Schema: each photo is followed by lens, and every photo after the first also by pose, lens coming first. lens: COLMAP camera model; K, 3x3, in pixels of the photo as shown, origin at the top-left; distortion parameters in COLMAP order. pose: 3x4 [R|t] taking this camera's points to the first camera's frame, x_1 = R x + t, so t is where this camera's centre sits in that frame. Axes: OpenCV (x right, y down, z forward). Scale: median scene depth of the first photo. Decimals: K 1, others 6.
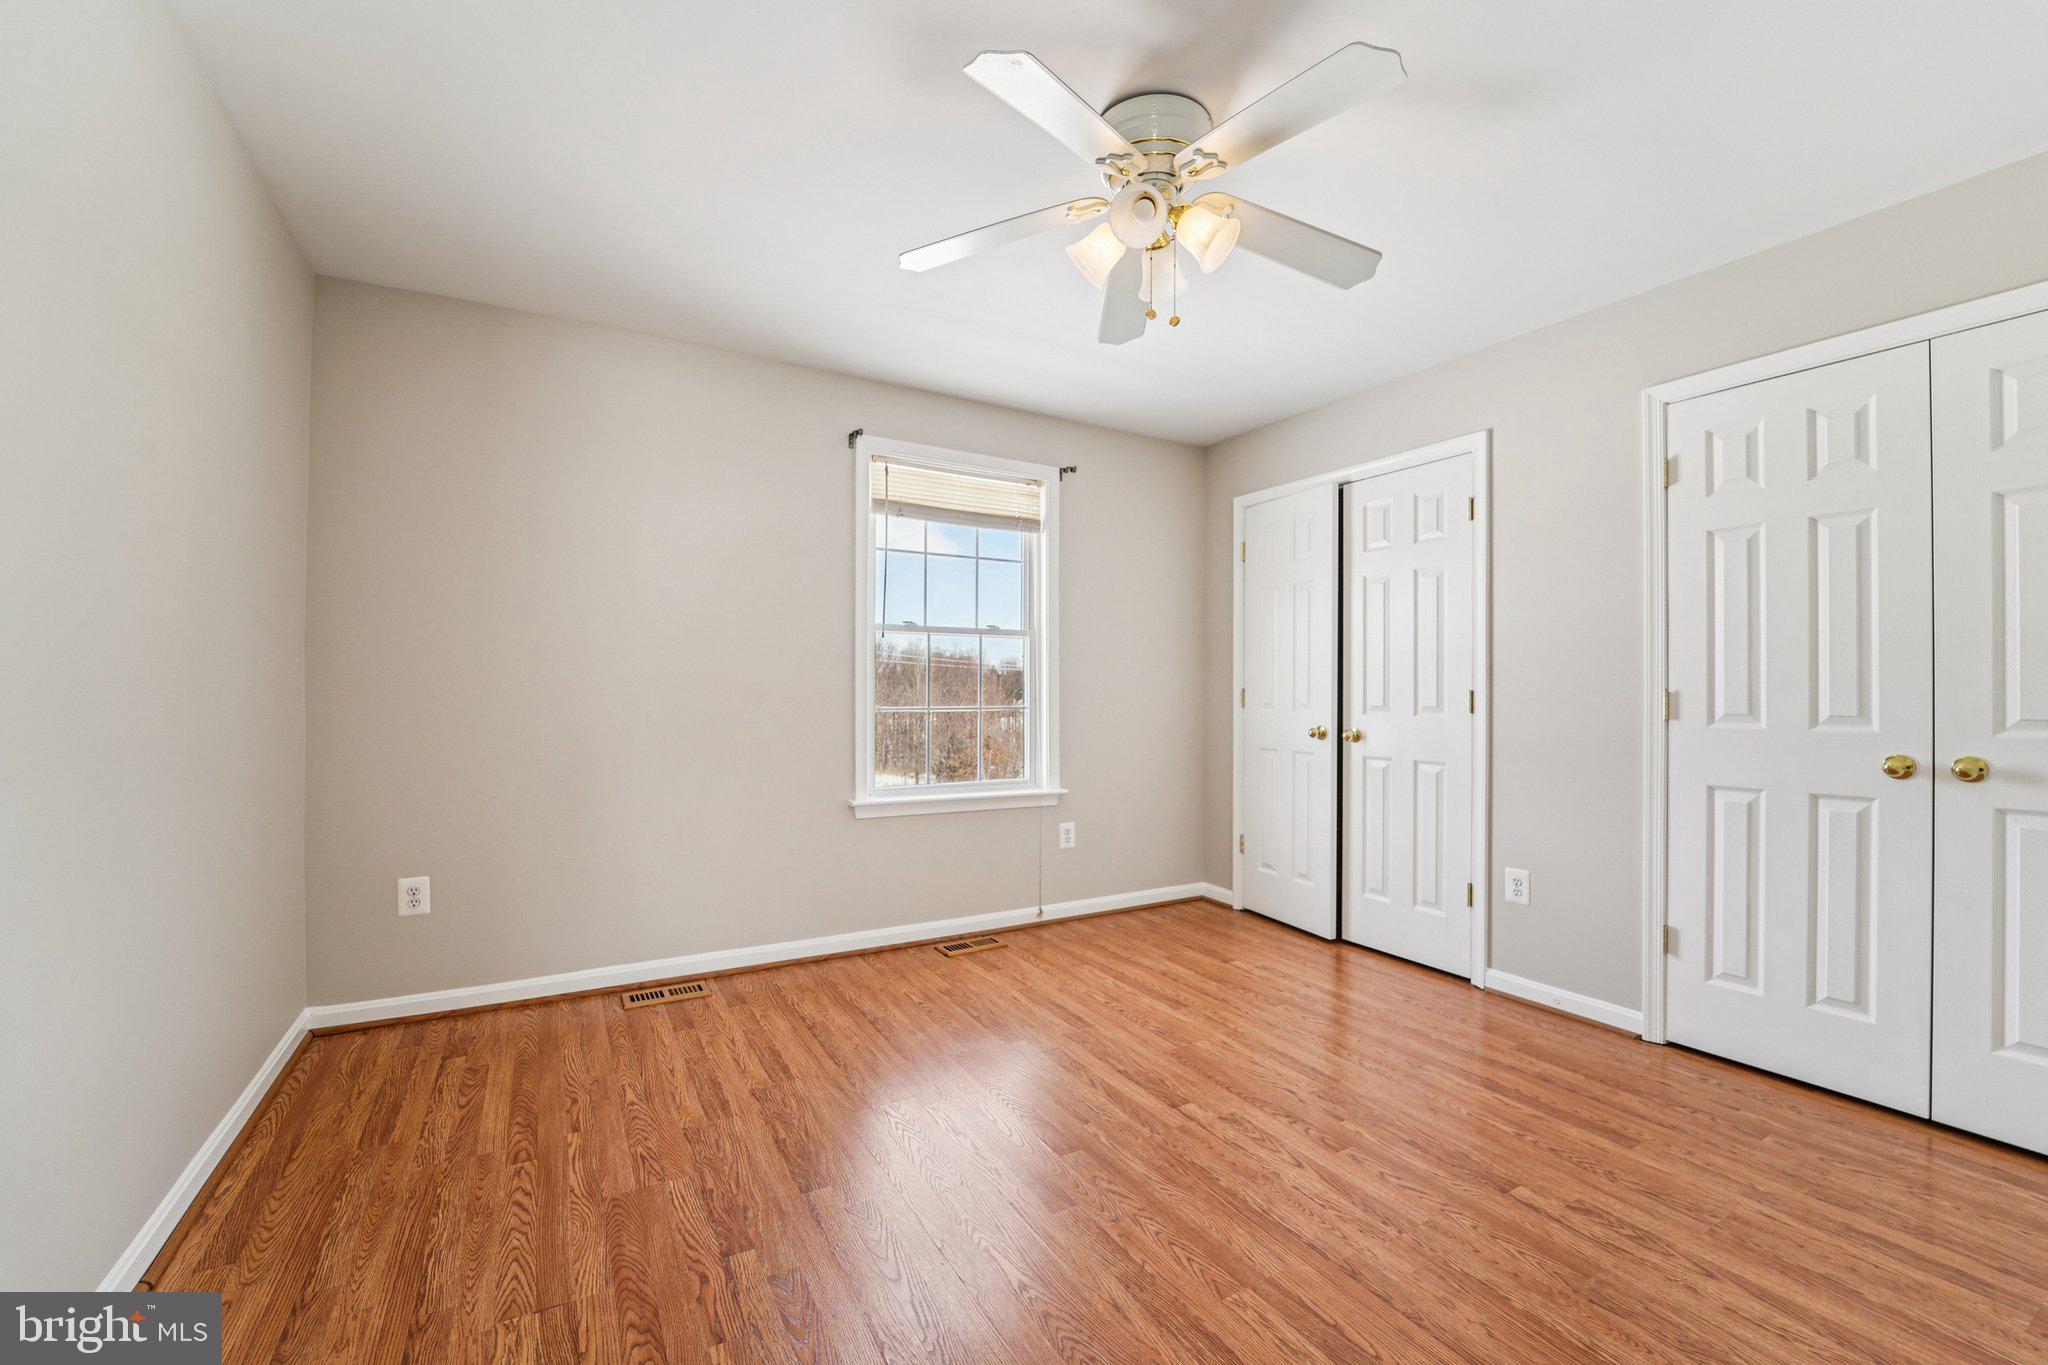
lens RADIAL K [[841.3, 0, 1035.5], [0, 841.3, 686.9], [0, 0, 1]] dist [-0.023865, 0.000705]
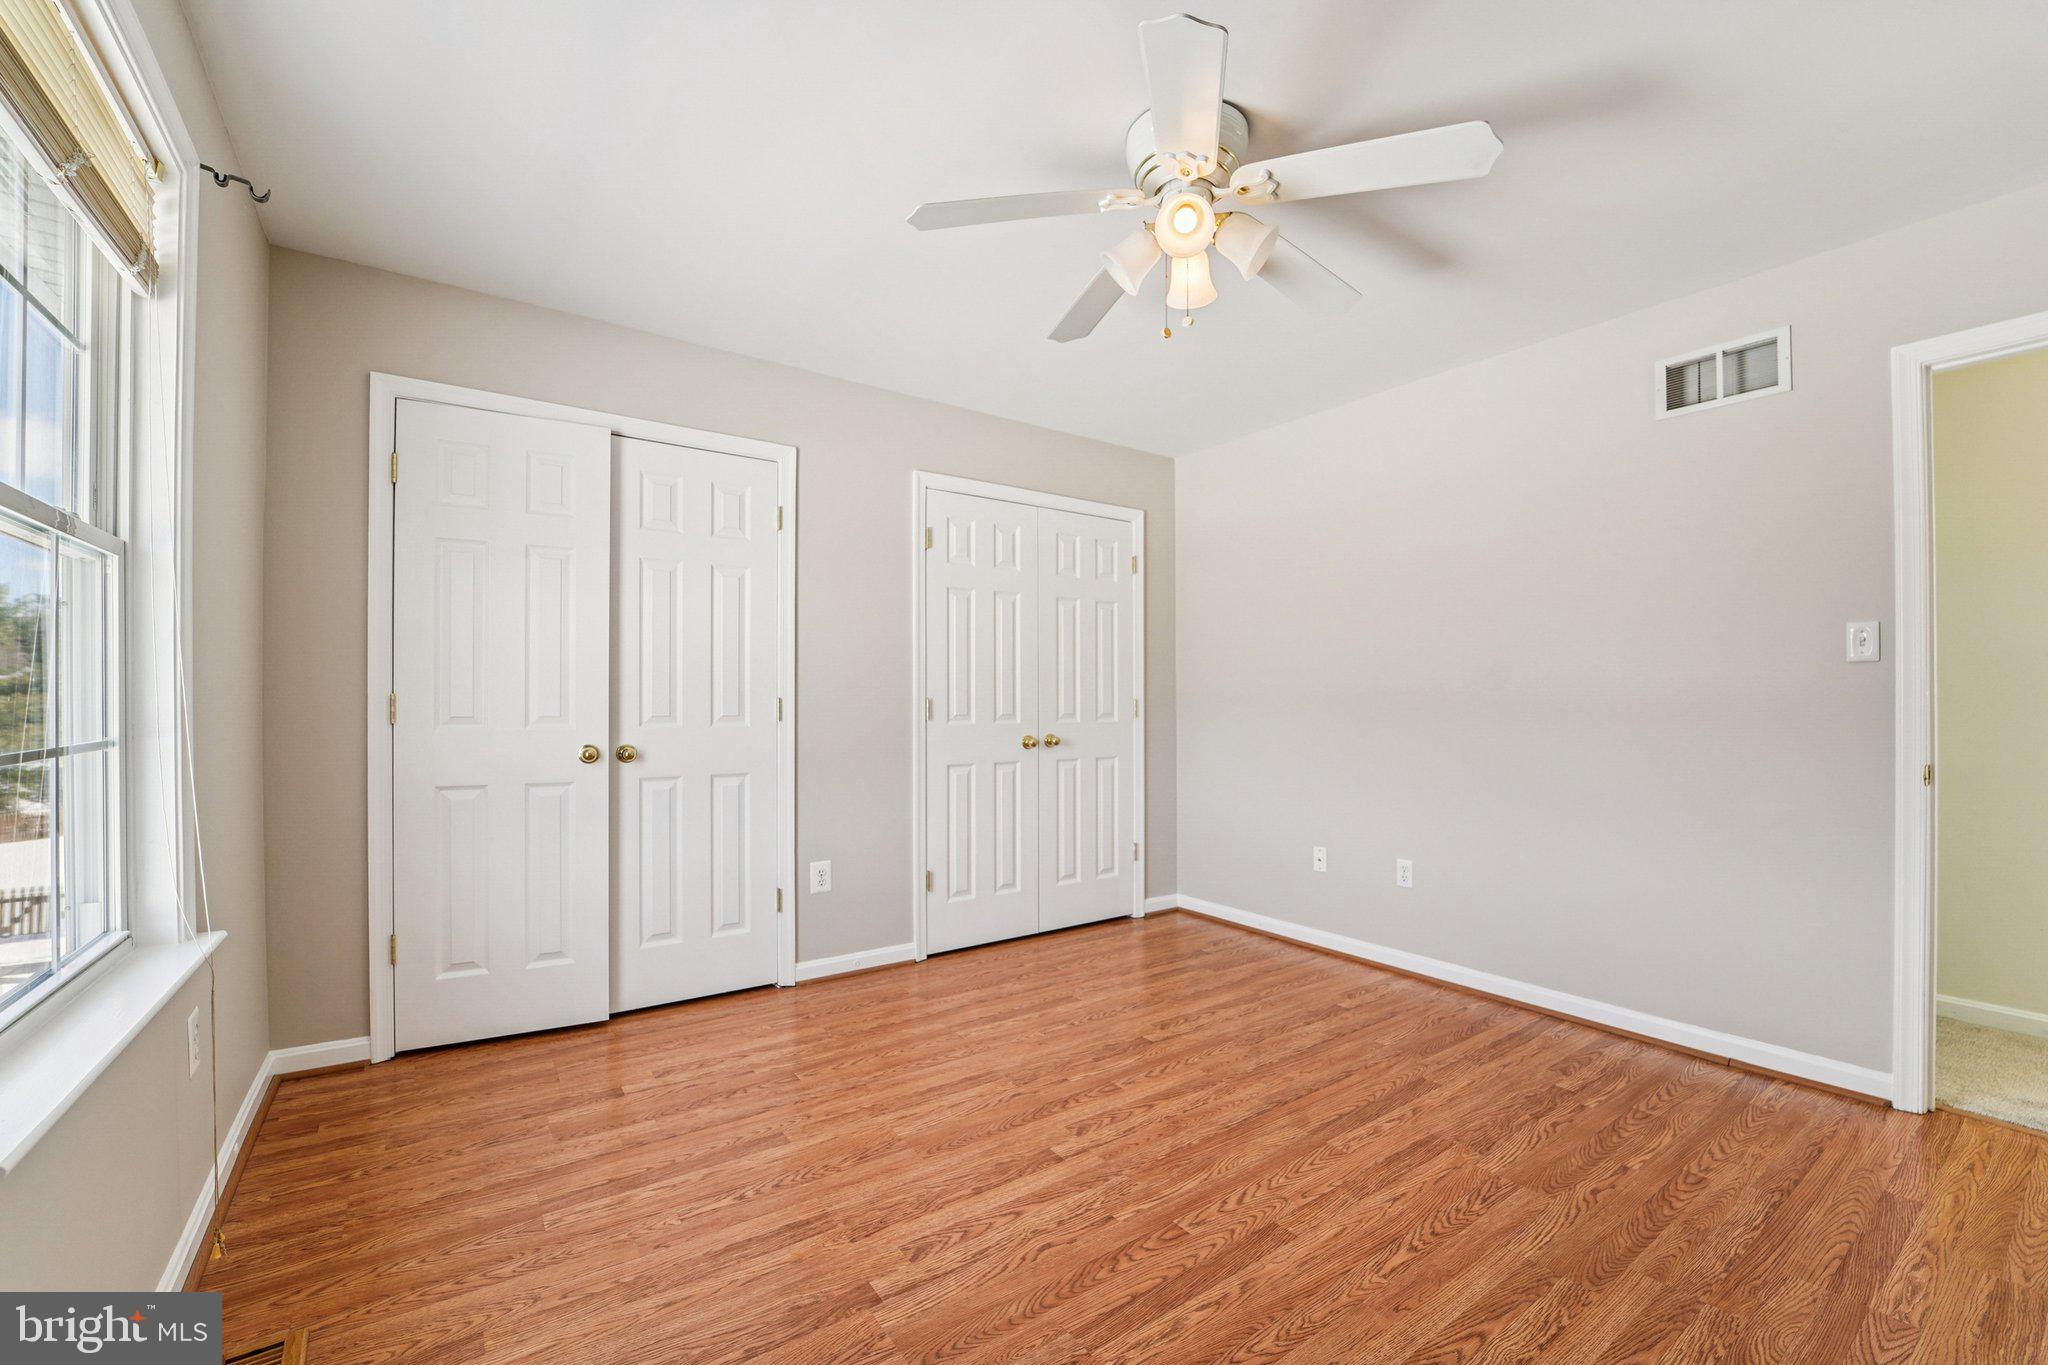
lens RADIAL K [[841.3, 0, 1030.5], [0, 841.3, 693.0], [0, 0, 1]] dist [-0.023865, 0.000705]
pose [[-0.091709, 0.002563, 0.995783, -0.617994], [-0.010735, 0.999936, -0.003562, -0.001620], [-0.995728, -0.011016, -0.091676, 0.939406]]
